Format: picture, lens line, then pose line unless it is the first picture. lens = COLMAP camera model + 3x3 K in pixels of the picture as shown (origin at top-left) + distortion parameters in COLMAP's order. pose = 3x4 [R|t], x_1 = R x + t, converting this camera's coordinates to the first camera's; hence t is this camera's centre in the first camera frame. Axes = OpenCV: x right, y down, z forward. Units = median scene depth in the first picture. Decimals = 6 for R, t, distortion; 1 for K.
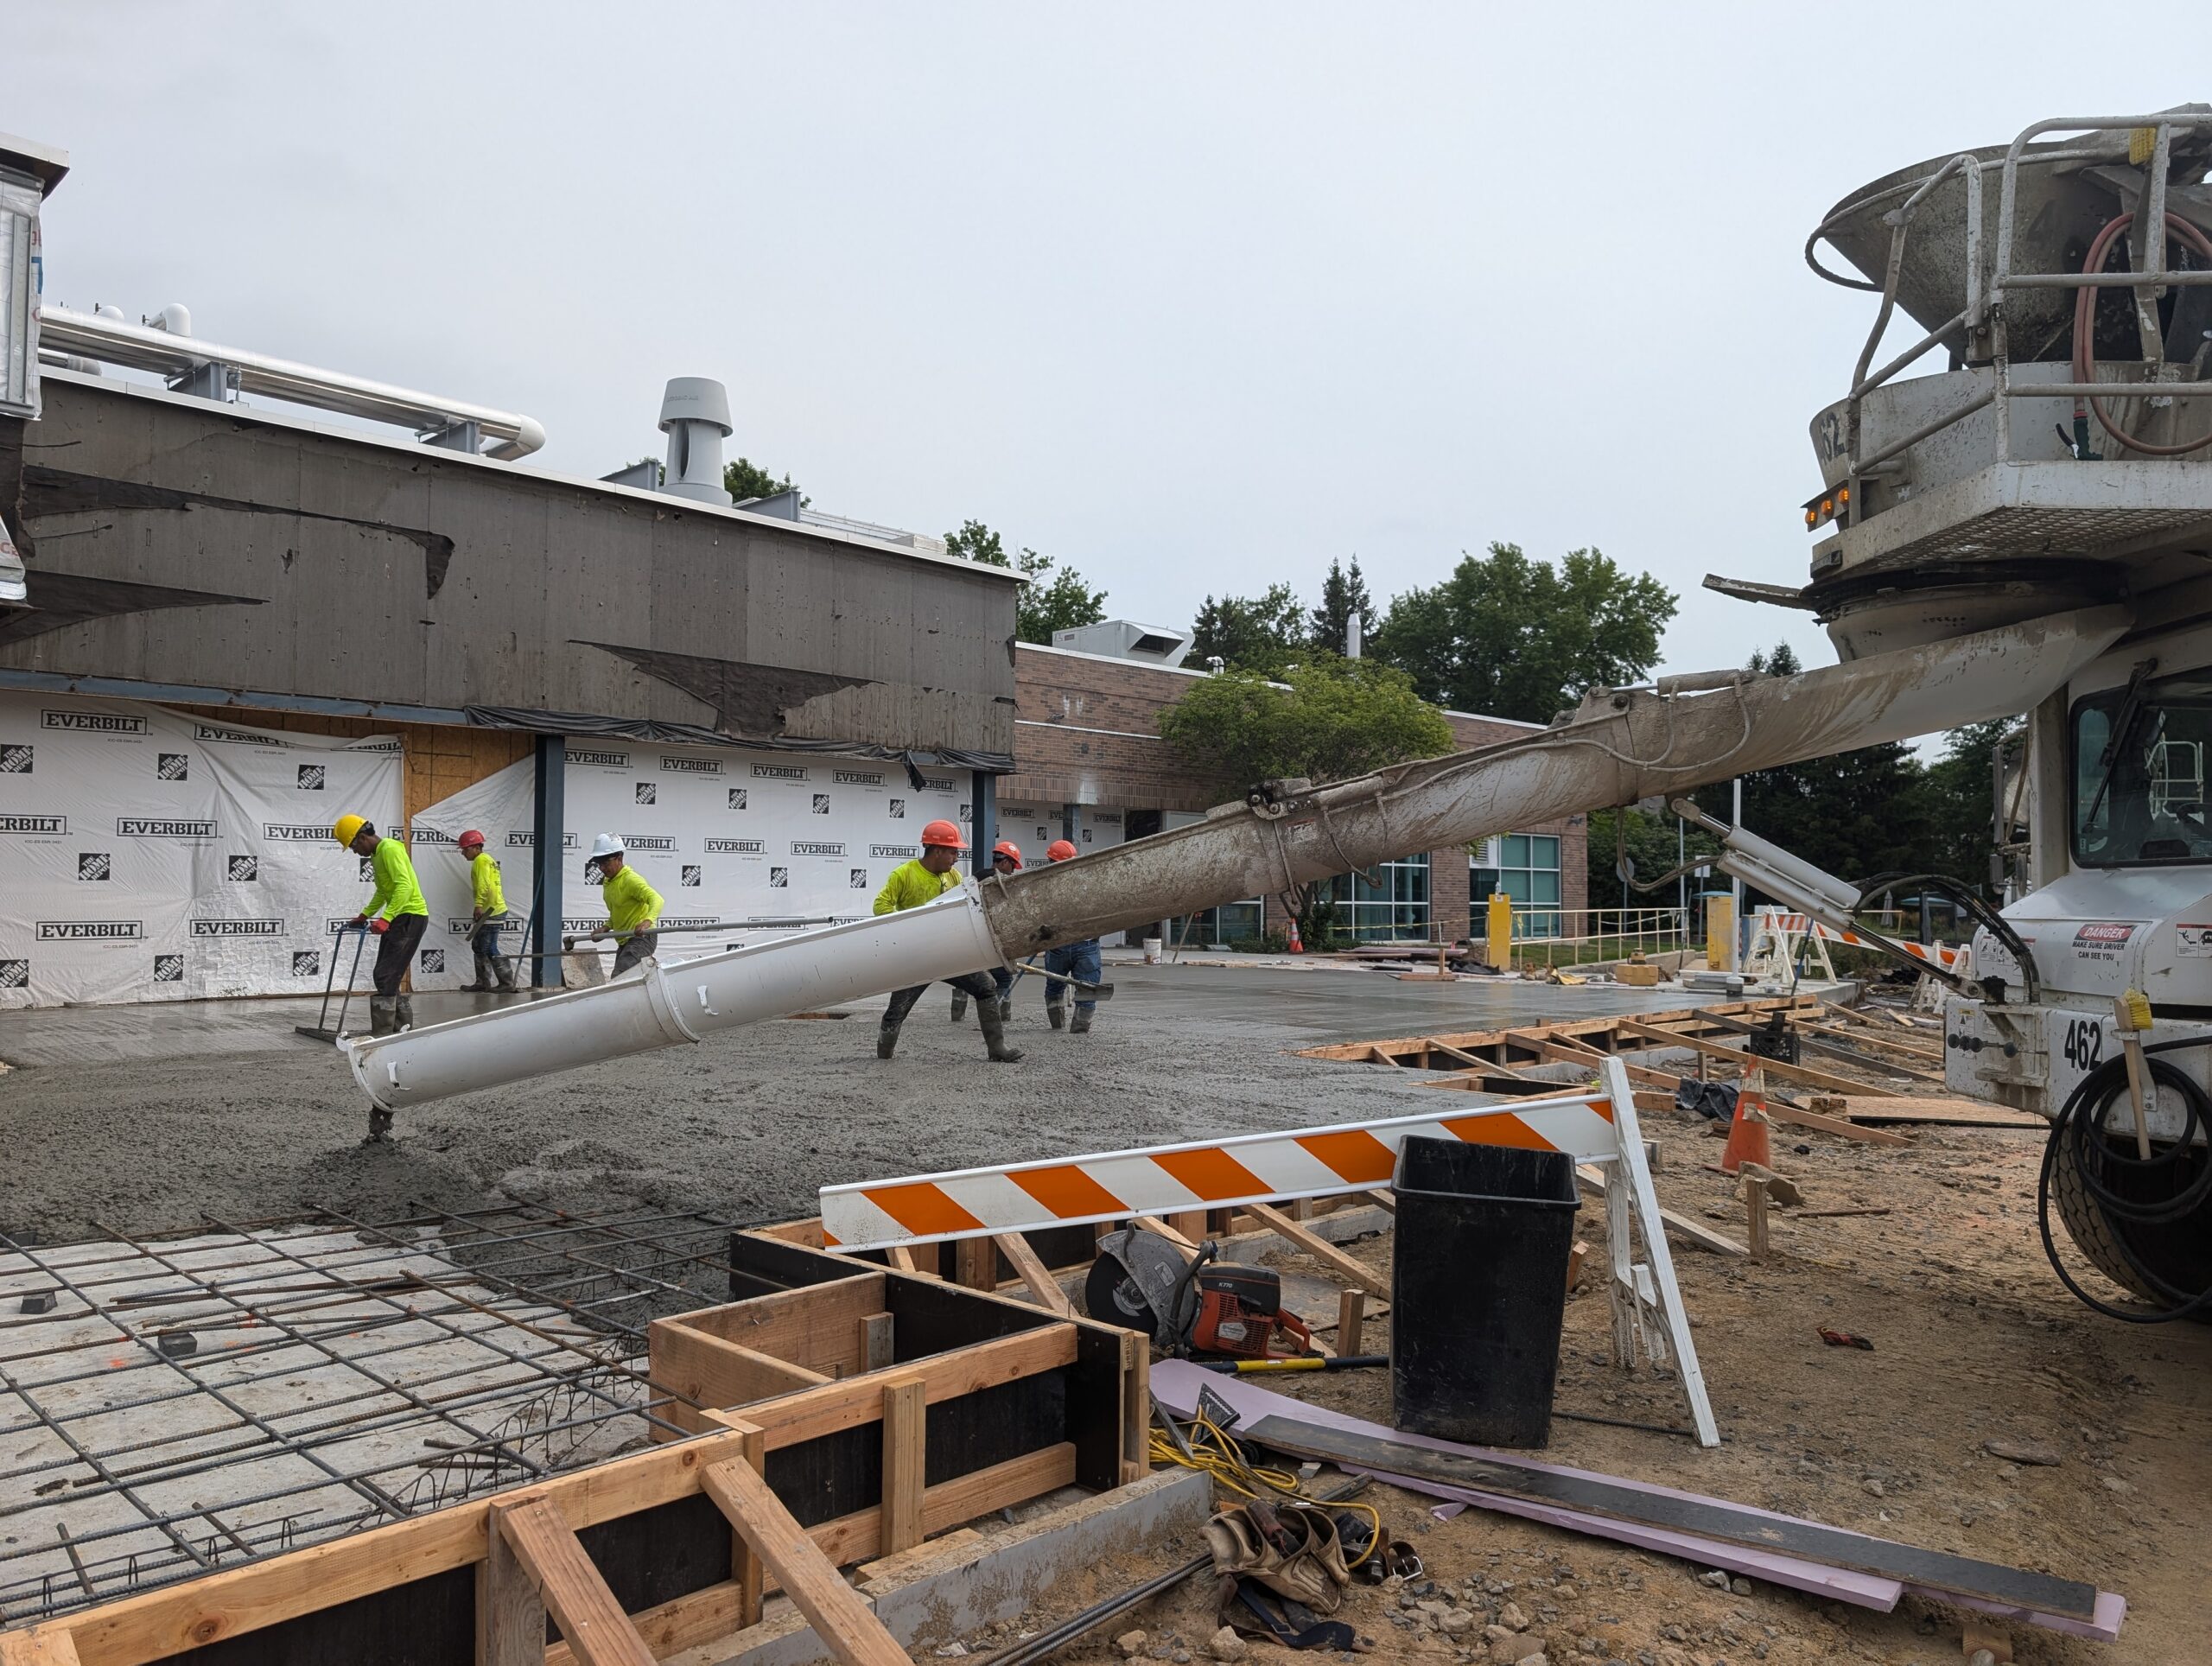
lens RADIAL K [[1610.1, 0, 1106.0], [0, 1610.1, 833.0], [0, 0, 1]] dist [0.034173, -0.041570]
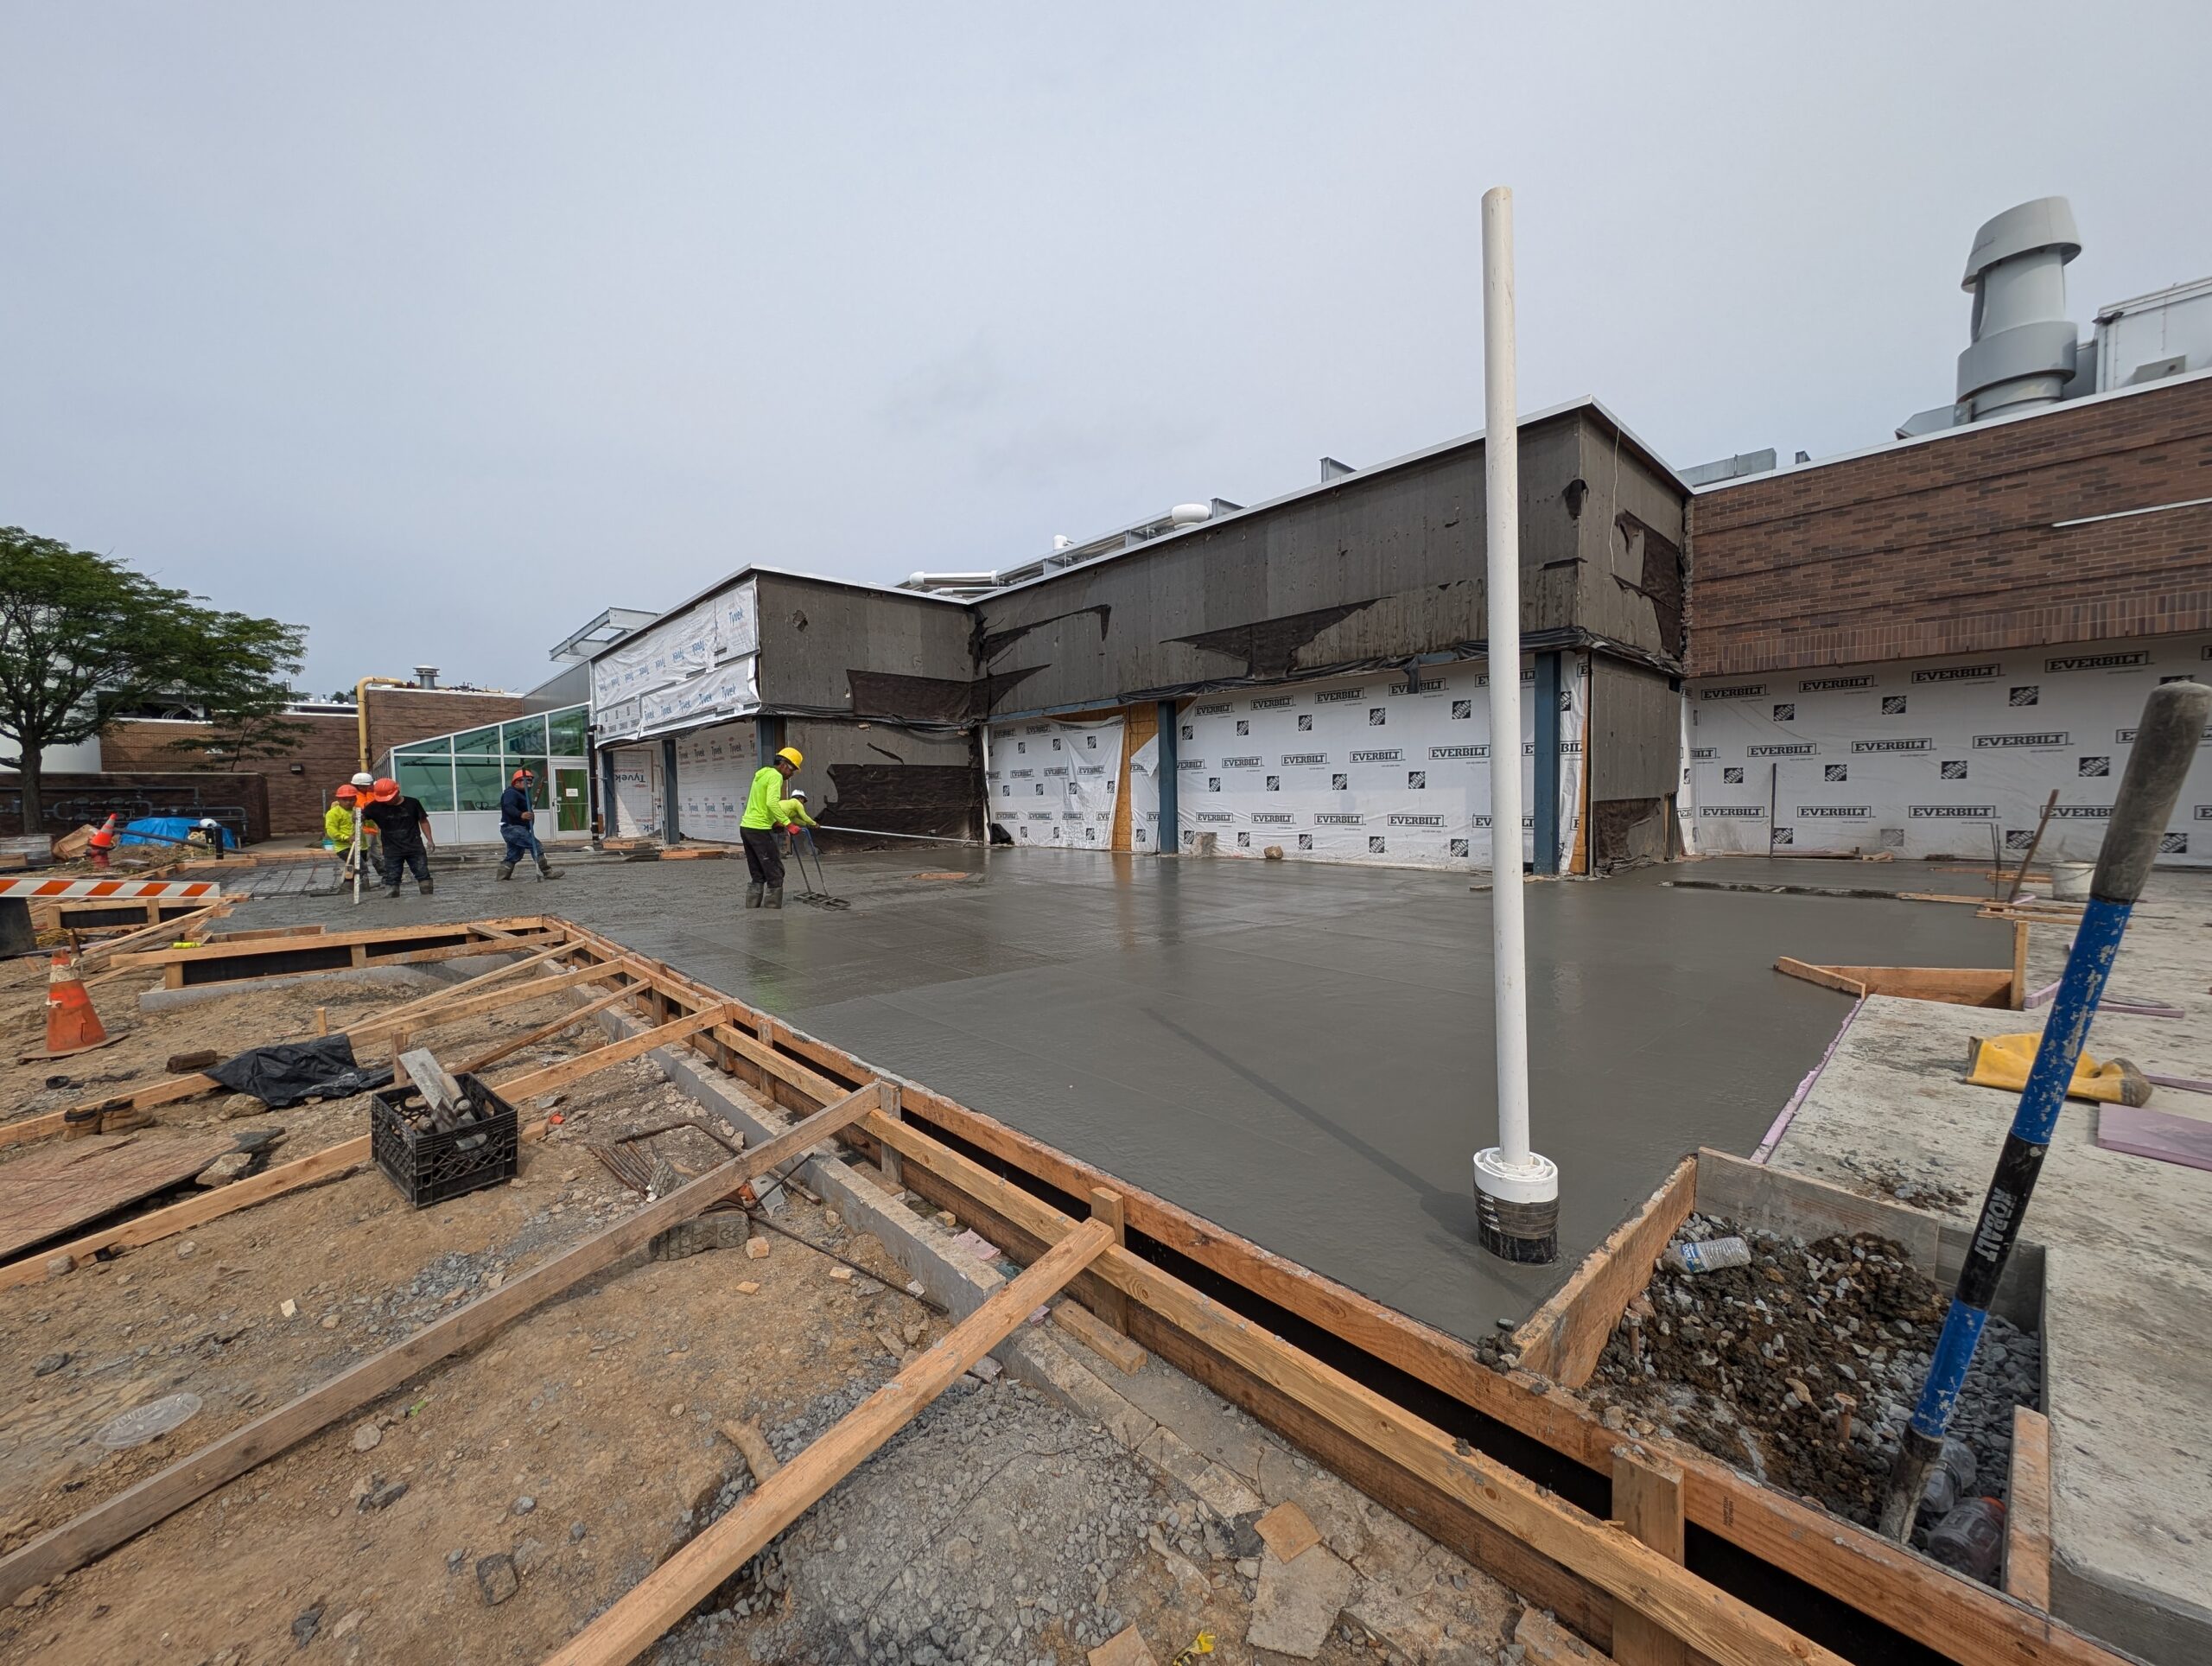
lens RADIAL K [[845.7, 0, 1106.0], [0, 845.7, 833.0], [0, 0, 1]] dist [0.001615, -0.000154]
pose [[-0.087408, 0.037721, -0.995458, 0.472765], [0.051476, 0.998119, 0.033302, 0.037011], [0.994842, -0.048332, -0.089186, 0.910951]]
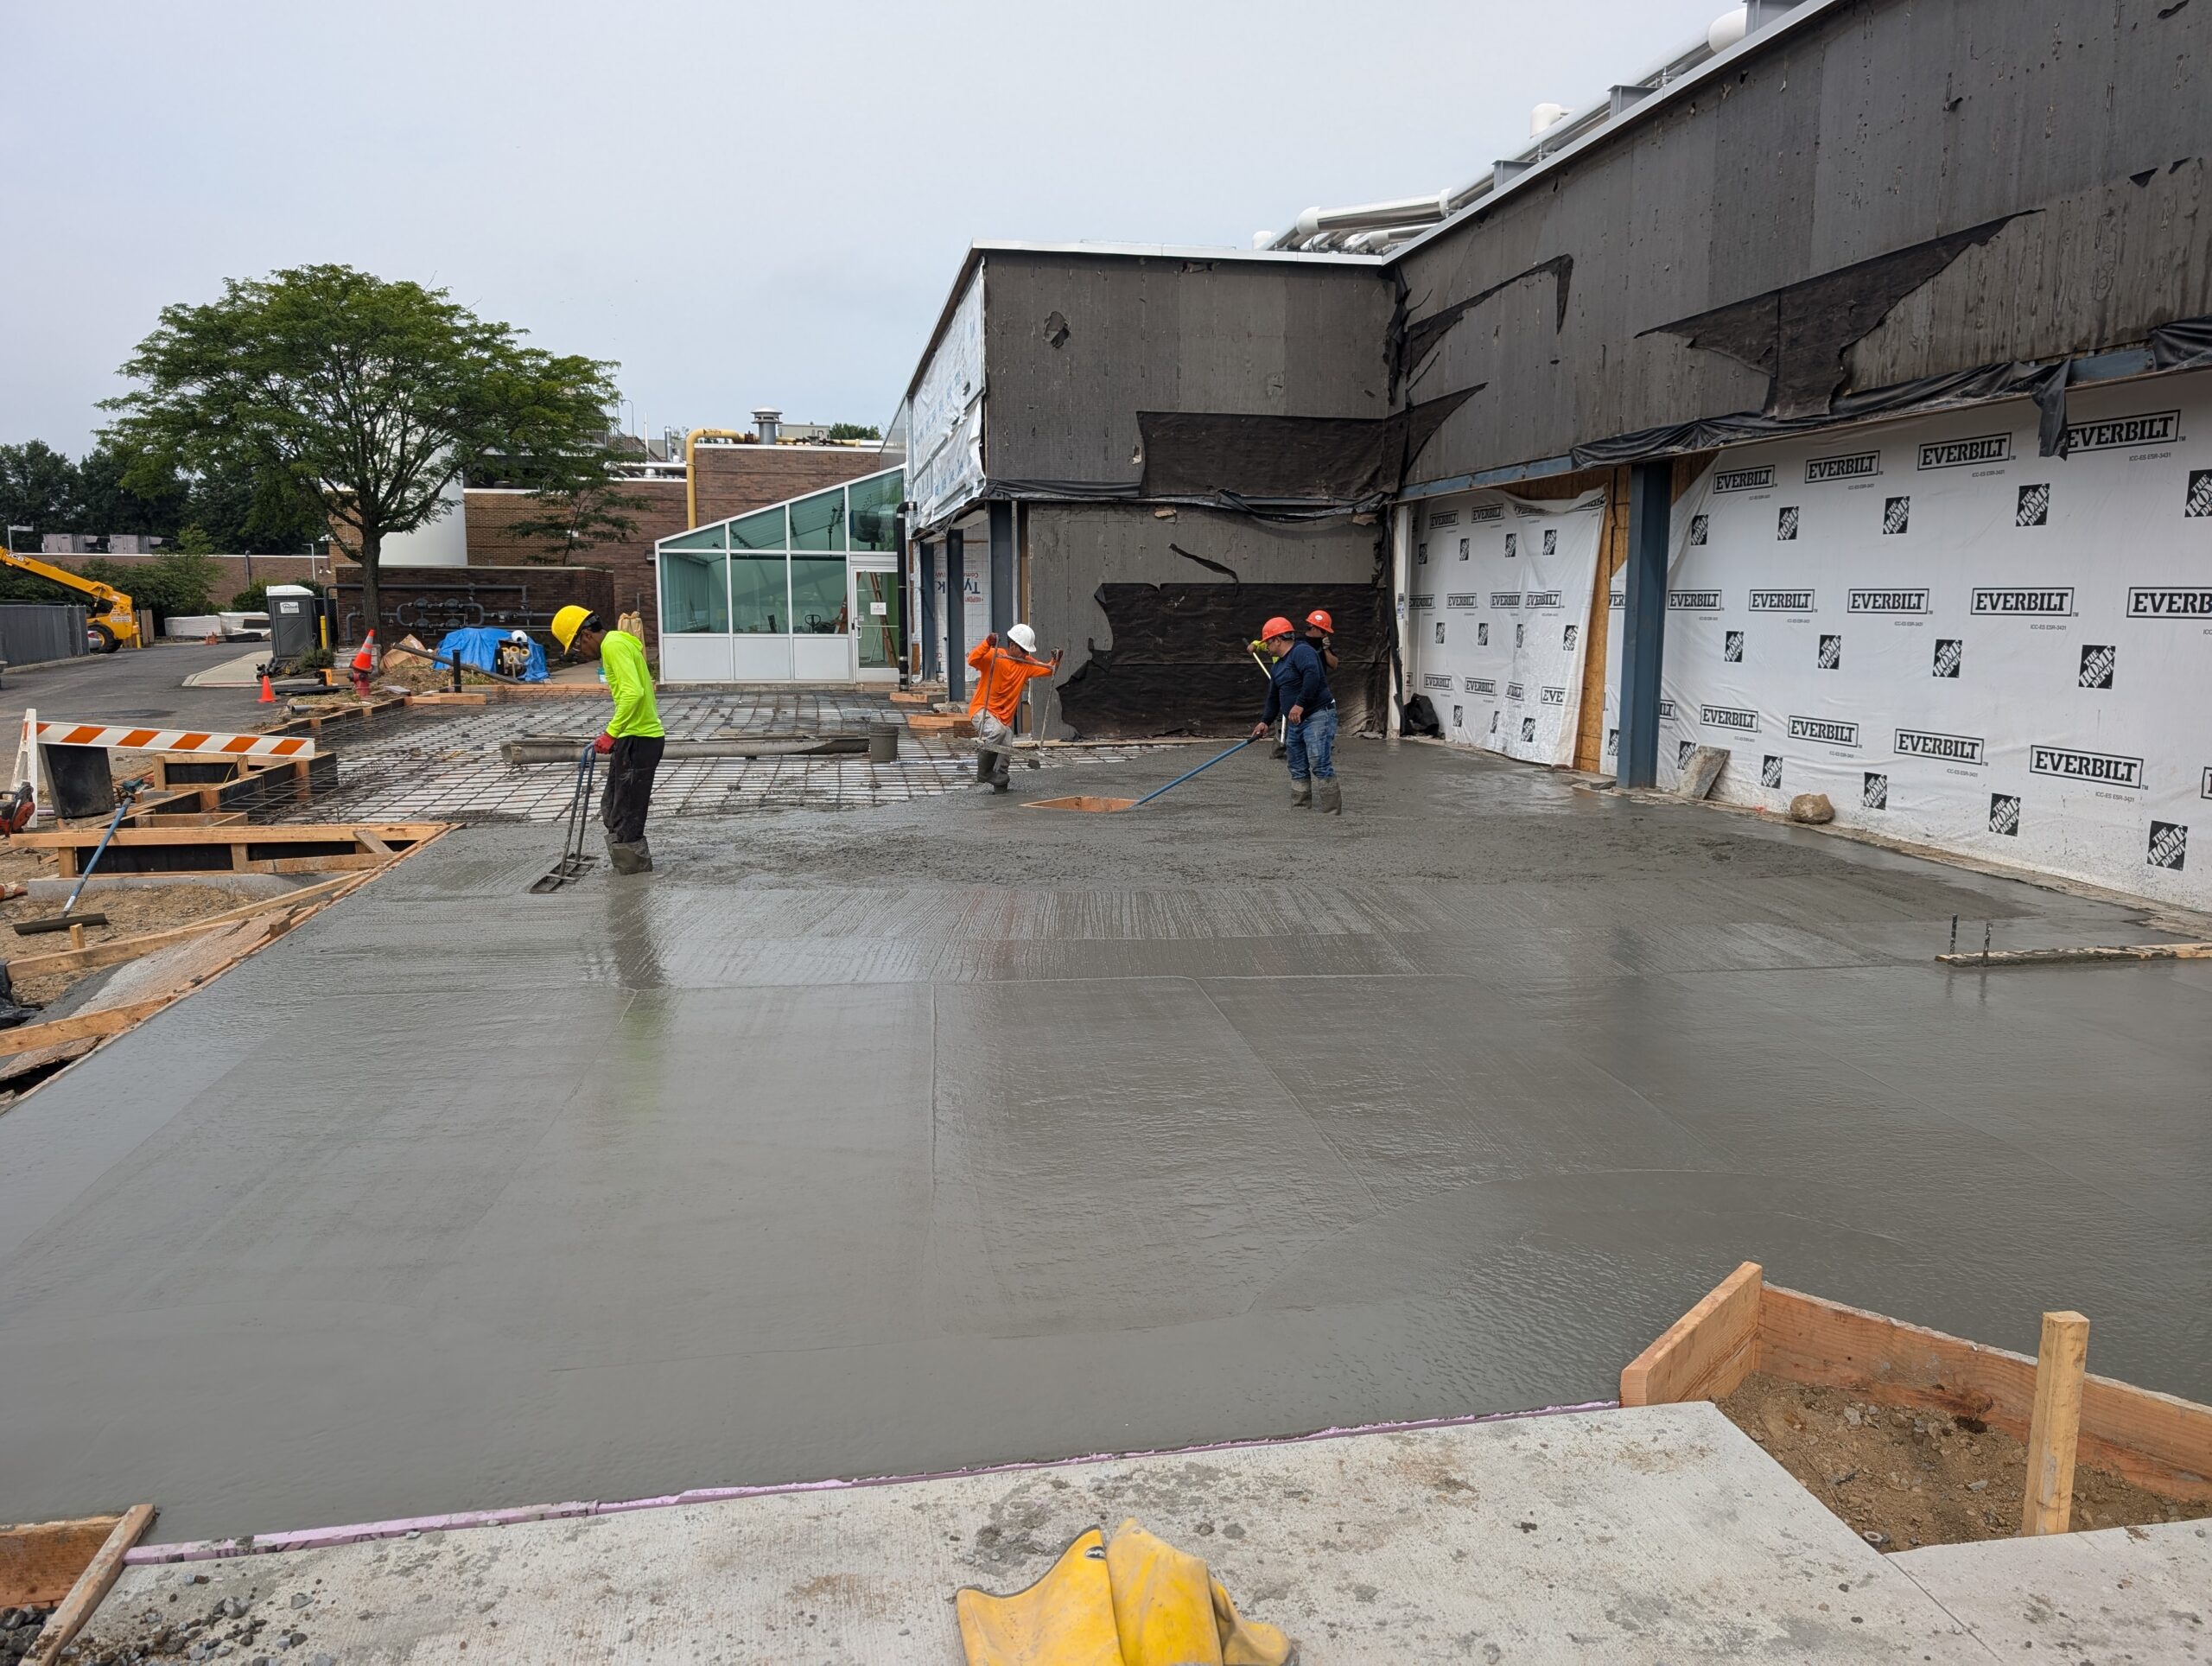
lens RADIAL K [[1610.1, 0, 1106.0], [0, 1610.1, 833.0], [0, 0, 1]] dist [0.034173, -0.041570]
pose [[-0.604779, 0.104844, -0.789462, 0.395733], [0.021557, 0.993088, 0.115372, 0.017680], [0.796102, 0.052756, -0.602859, 1.143333]]
